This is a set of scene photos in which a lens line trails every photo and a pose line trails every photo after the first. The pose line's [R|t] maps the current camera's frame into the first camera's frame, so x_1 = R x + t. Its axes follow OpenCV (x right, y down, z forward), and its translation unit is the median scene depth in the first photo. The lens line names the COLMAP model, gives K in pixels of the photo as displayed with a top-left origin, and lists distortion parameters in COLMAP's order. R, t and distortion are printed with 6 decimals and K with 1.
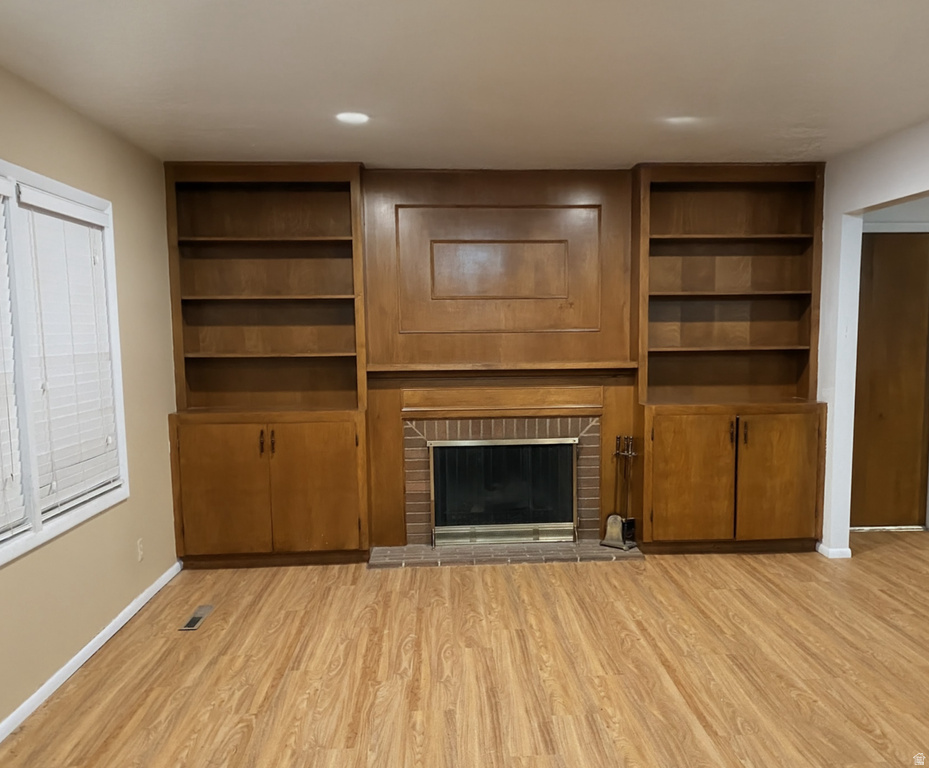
lens RADIAL K [[862.7, 0, 511.3], [0, 862.7, 431.8], [0, 0, 1]] dist [0.206611, -0.551212]
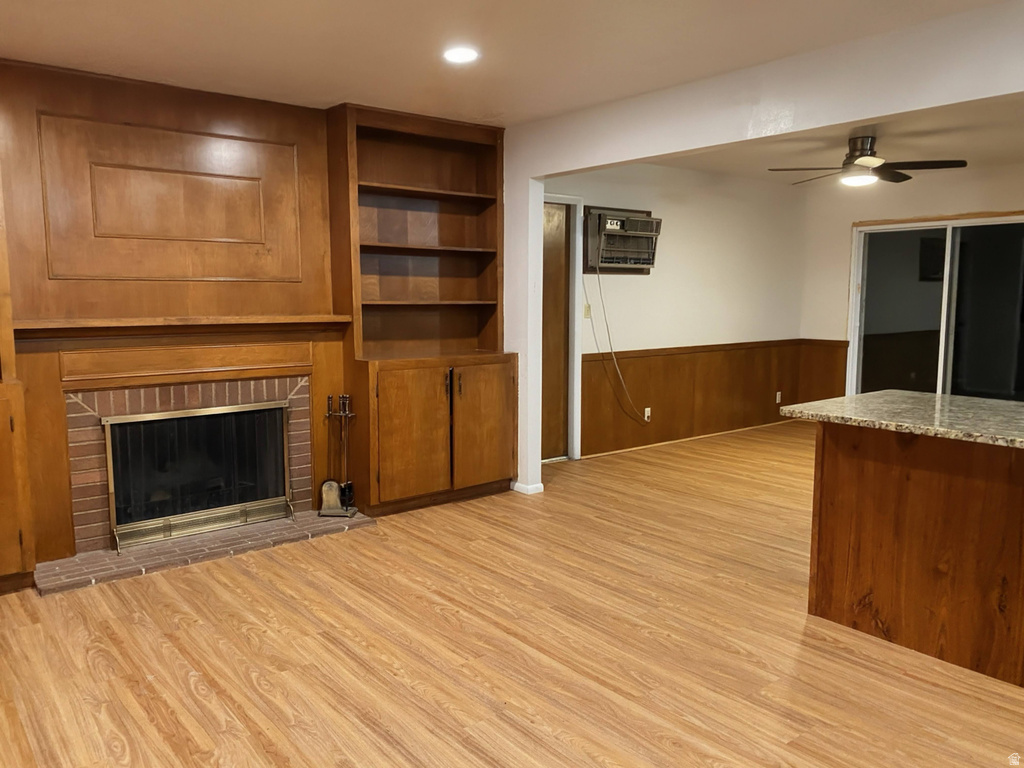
lens RADIAL K [[776.8, 0, 505.7], [0, 776.8, 384.6], [0, 0, 1]] dist [0.067200, -0.094680]
pose [[0.824765, -0.056244, 0.562672, -0.195490], [0.059551, 0.998147, 0.012484, -0.006345], [-0.562331, 0.023212, 0.826586, 0.213005]]
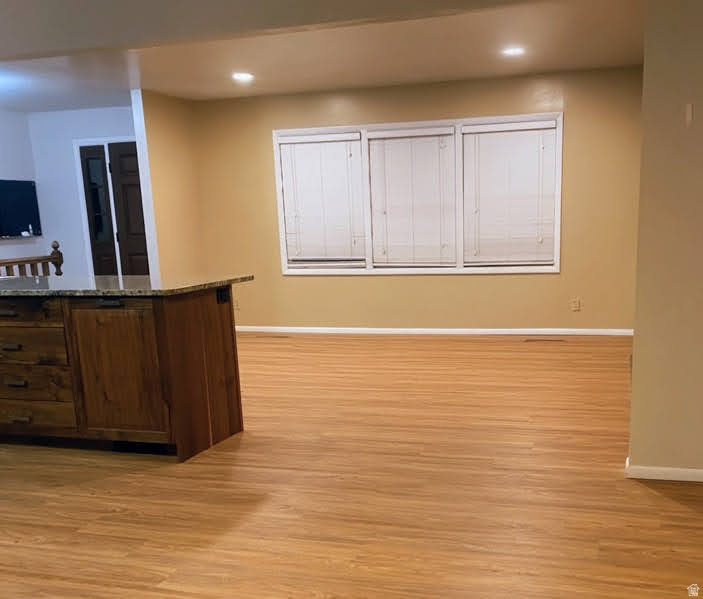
lens RADIAL K [[786.9, 0, 351.5], [0, 786.9, 299.5], [0, 0, 1]] dist [0.001661, 0.000696]
pose [[-0.409050, 0.120723, -0.904491, 1.059783], [-0.070617, 0.984050, 0.163277, -0.096602], [0.909776, 0.130661, -0.394000, 1.025067]]
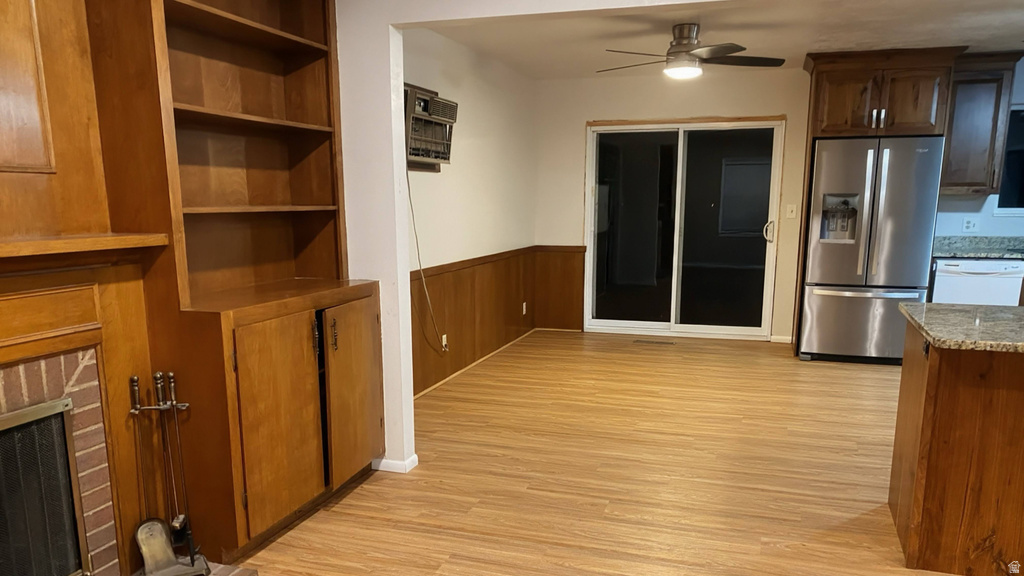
lens RADIAL K [[776.9, 0, 514.9], [0, 776.9, 364.4], [0, 0, 1]] dist [0.008541, -0.001411]
pose [[0.381297, -0.186968, 0.905348, -0.222538], [0.106687, 0.981691, 0.157801, -0.054570], [-0.918276, 0.036420, 0.394263, 0.620422]]
